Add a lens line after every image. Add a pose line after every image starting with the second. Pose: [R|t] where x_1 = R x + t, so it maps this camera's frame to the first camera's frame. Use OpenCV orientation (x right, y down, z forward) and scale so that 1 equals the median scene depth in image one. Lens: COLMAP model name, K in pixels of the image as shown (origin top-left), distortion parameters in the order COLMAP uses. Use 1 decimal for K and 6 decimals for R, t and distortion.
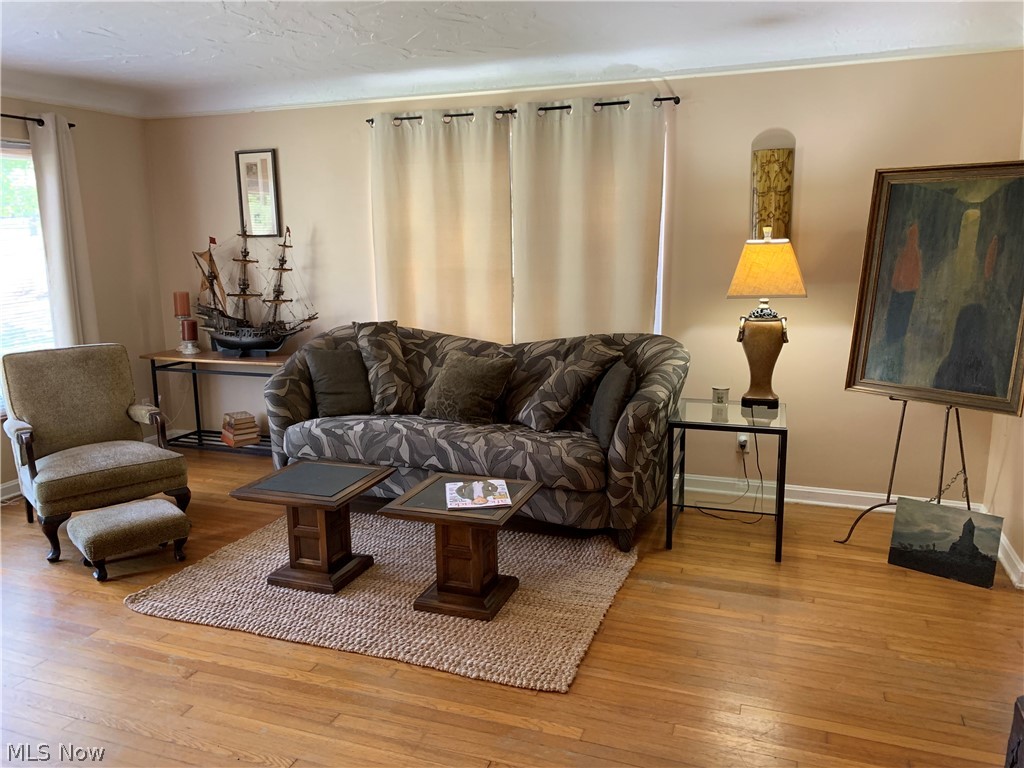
lens RADIAL K [[778.7, 0, 502.9], [0, 778.7, 378.8], [0, 0, 1]] dist [0.080135, -0.110558]
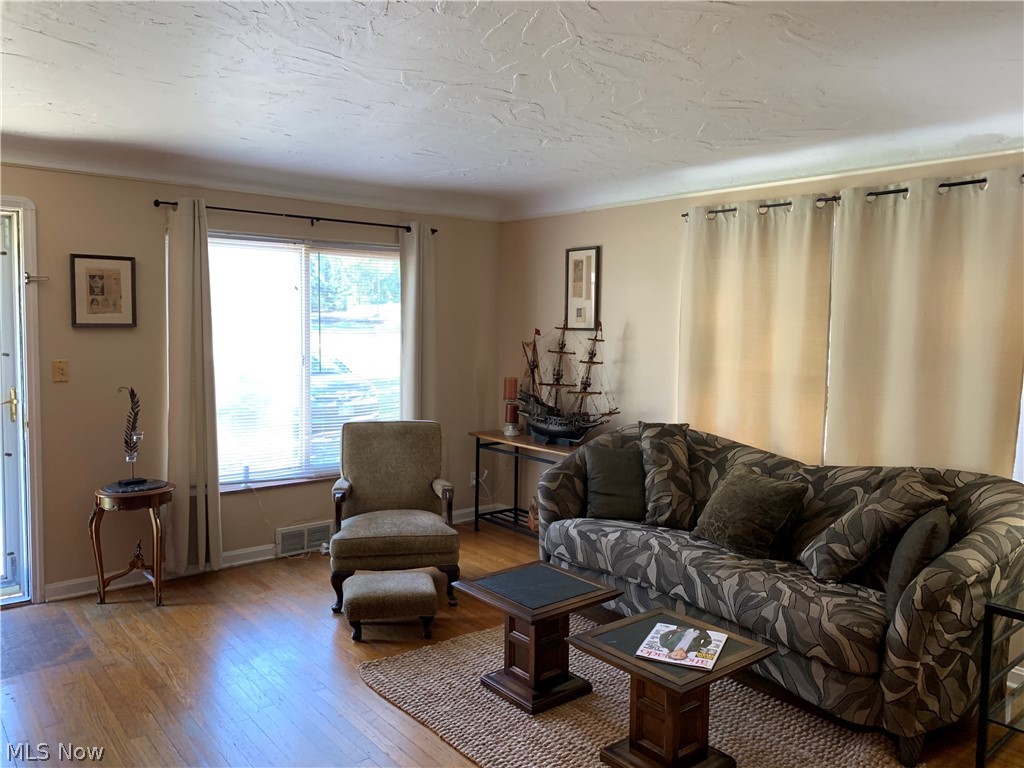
lens RADIAL K [[778.7, 0, 502.9], [0, 778.7, 378.8], [0, 0, 1]] dist [0.080135, -0.110558]
pose [[0.858923, 0.066108, -0.507819, 0.165277], [-0.117740, 0.990561, -0.070193, -0.042855], [0.498386, 0.120081, 0.858599, 0.103491]]
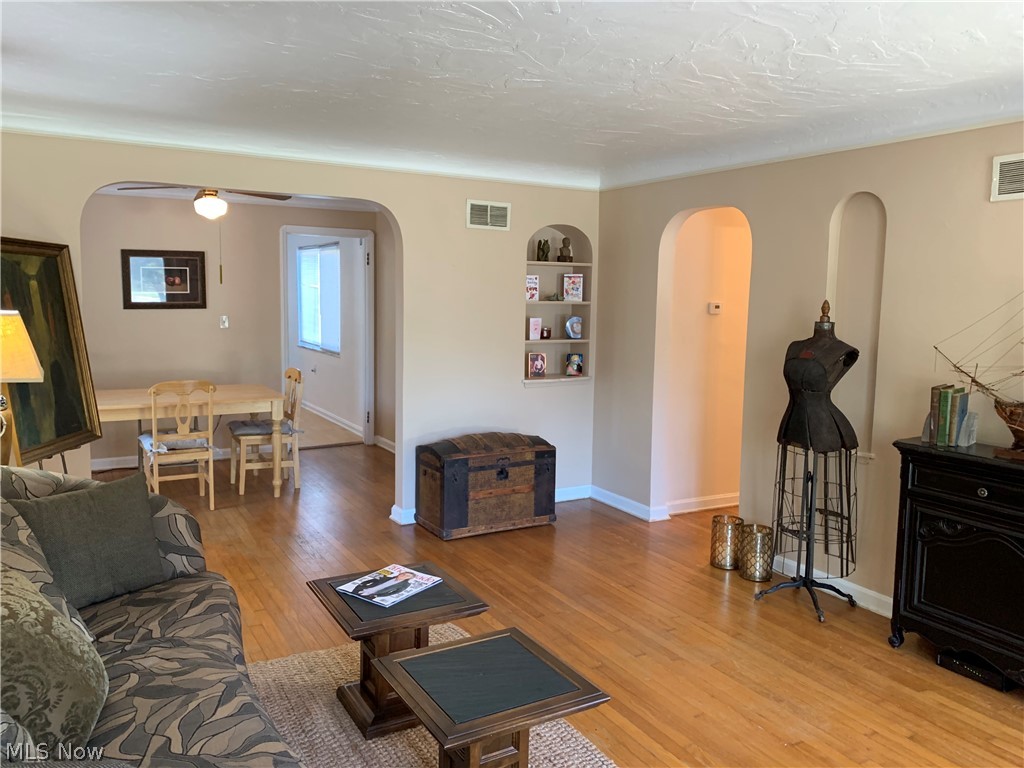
lens RADIAL K [[778.7, 0, 502.9], [0, 778.7, 378.8], [0, 0, 1]] dist [0.080135, -0.110558]
pose [[-0.767023, -0.073001, 0.637453, -0.548183], [0.106696, 0.965161, 0.238914, -0.228028], [-0.632686, 0.251266, -0.732512, 1.184201]]
